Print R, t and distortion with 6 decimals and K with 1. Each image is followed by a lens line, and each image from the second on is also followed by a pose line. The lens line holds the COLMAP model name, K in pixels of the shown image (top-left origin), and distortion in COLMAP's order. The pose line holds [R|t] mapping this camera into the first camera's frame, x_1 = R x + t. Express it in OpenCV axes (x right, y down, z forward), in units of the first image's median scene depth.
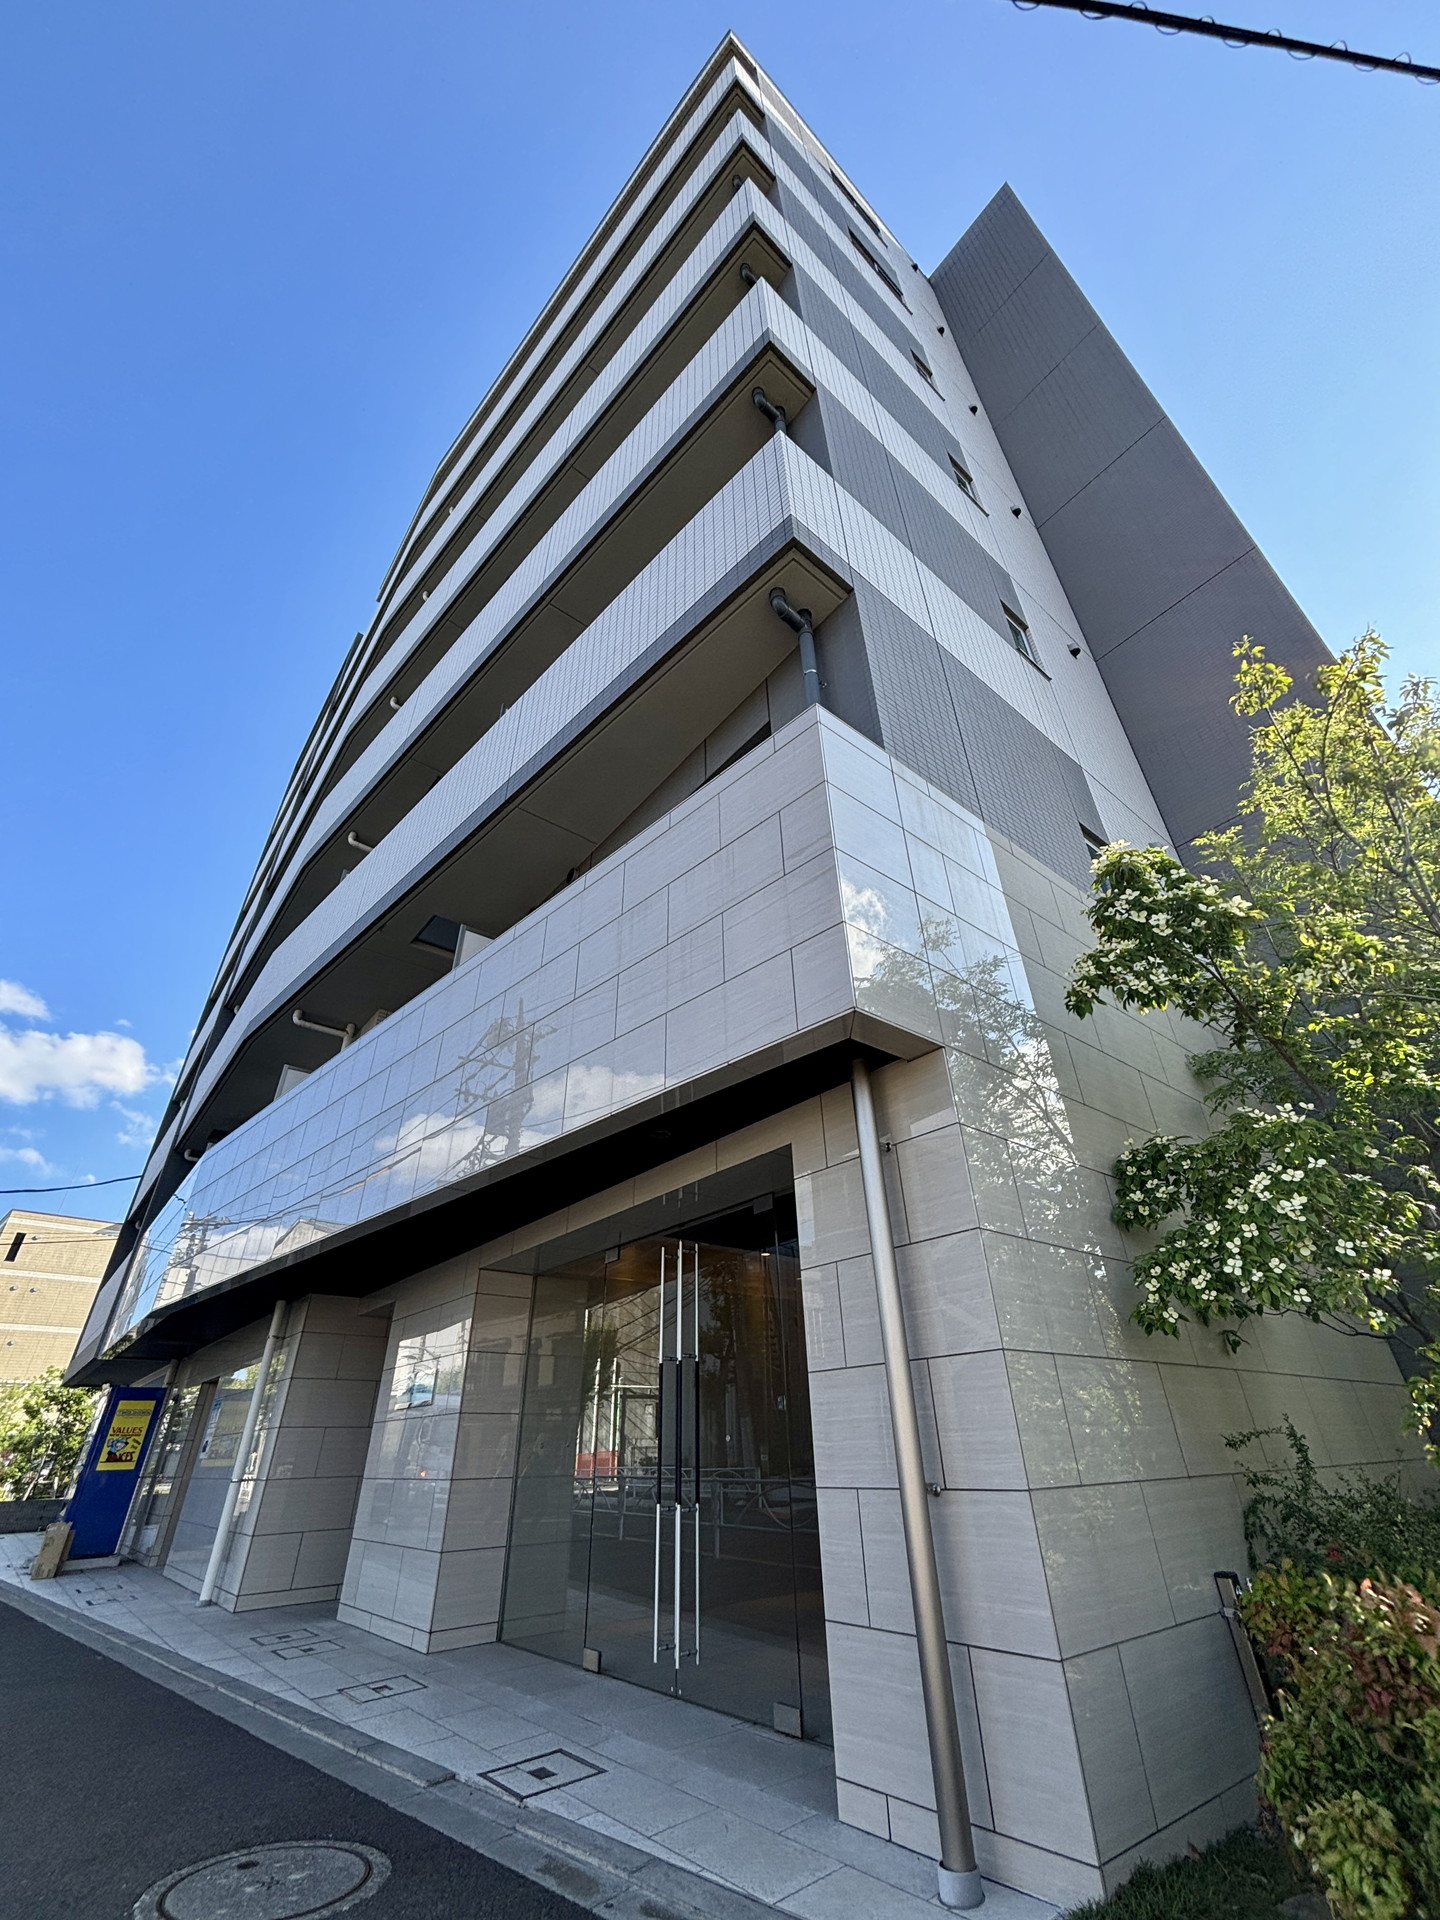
lens RADIAL K [[776.8, 0, 720.0], [0, 776.8, 960.0], [0, 0, 1]] dist [-0.001314, -0.000403]
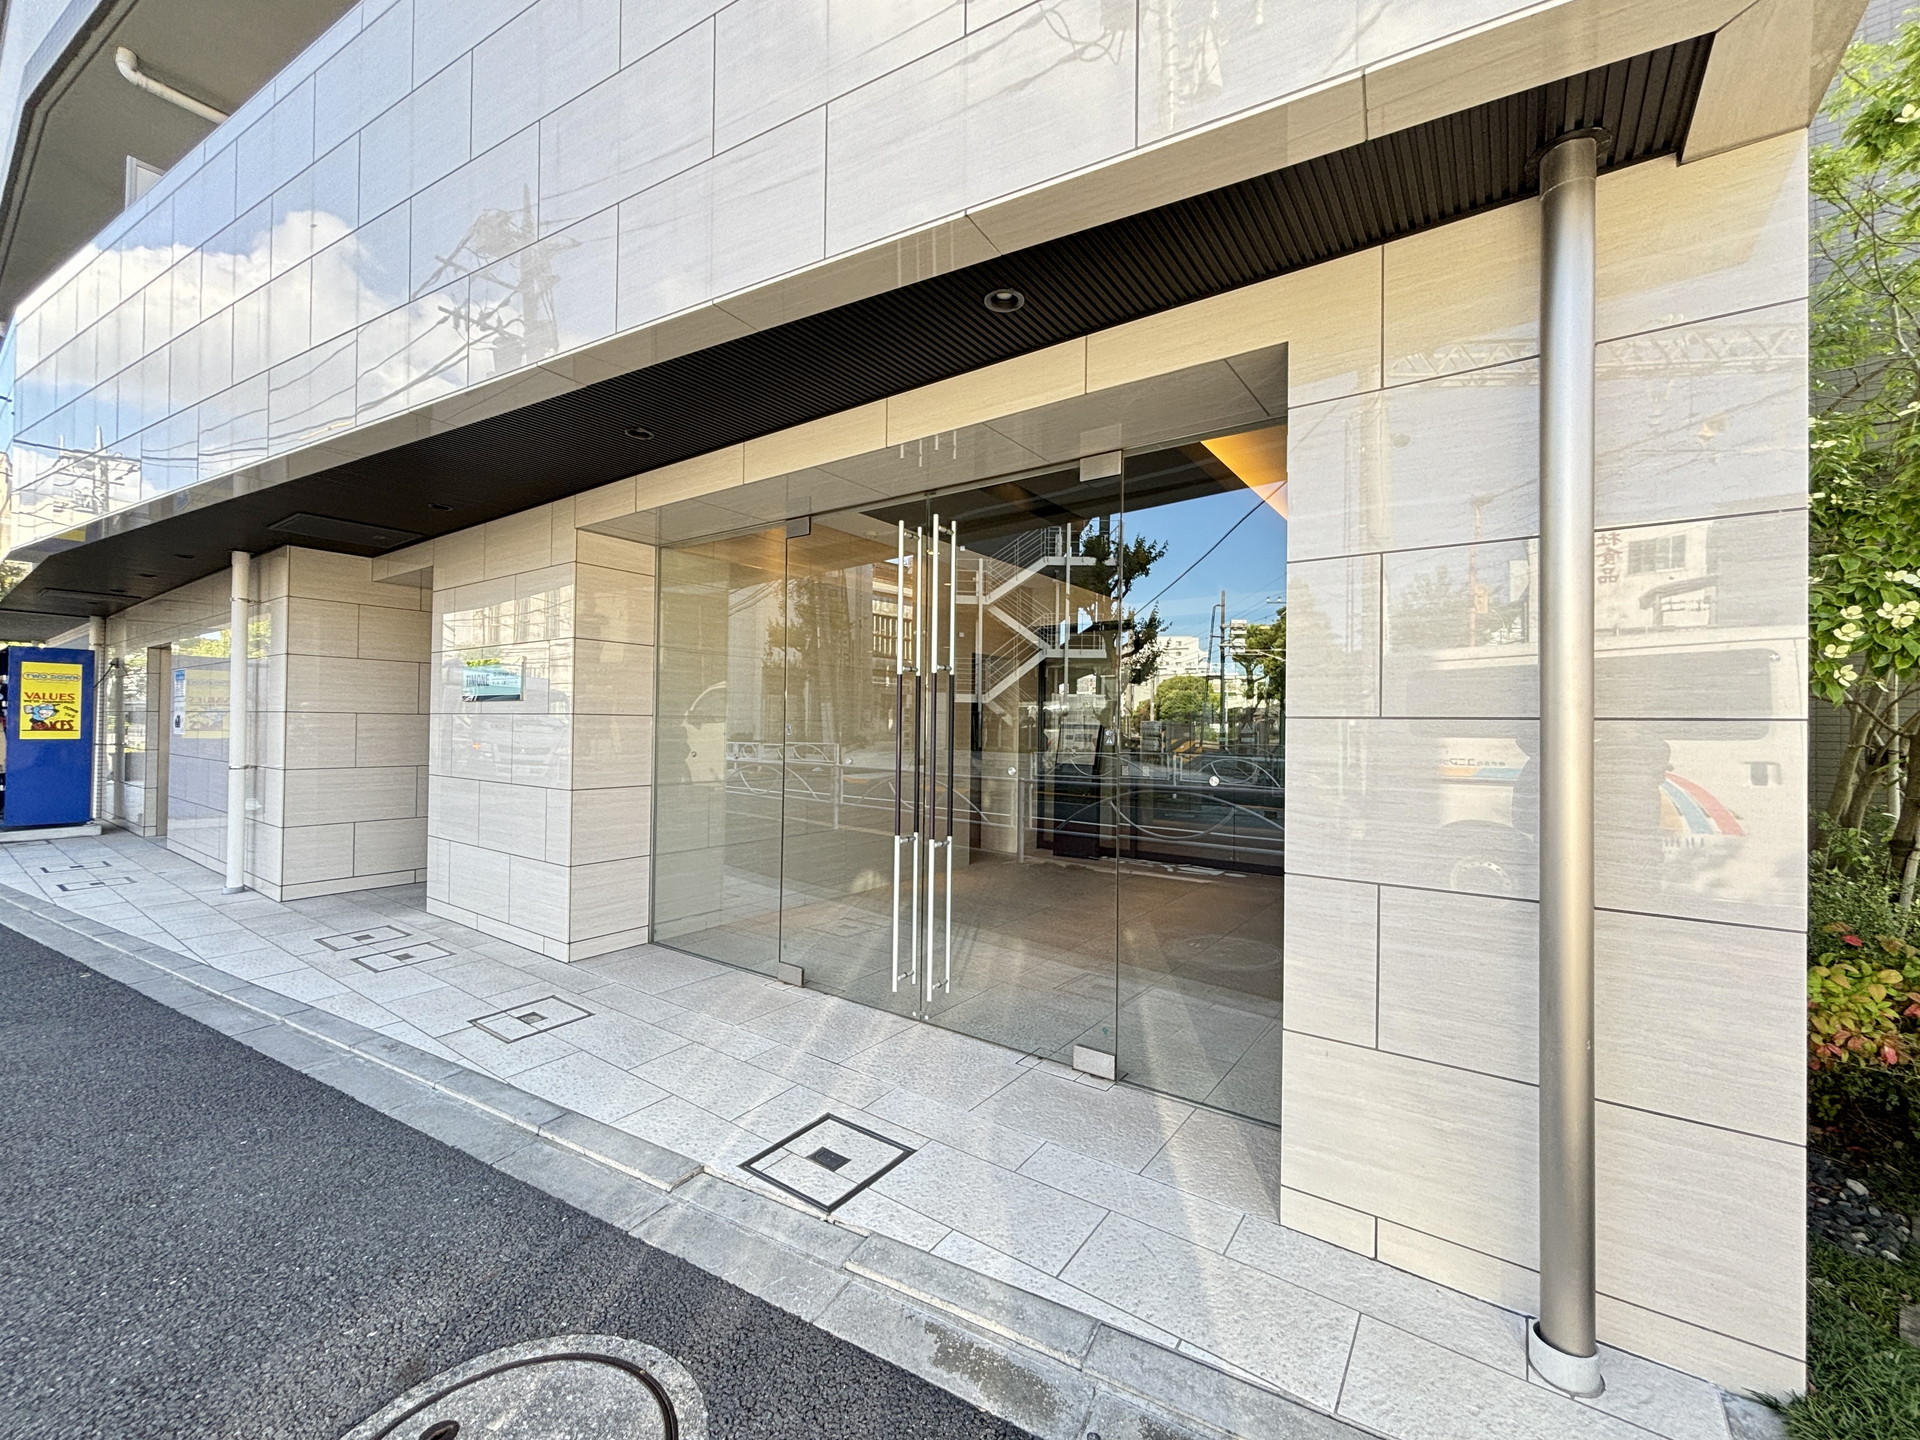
lens RADIAL K [[776.8, 0, 957.8], [0, 776.8, 715.1], [0, 0, 1]] dist [-0.001314, -0.000403]
pose [[0.964109, 0.036626, 0.262970, -0.180071], [-0.169469, 0.847333, 0.503296, 0.152585], [-0.204389, -0.529798, 0.823128, 0.320204]]
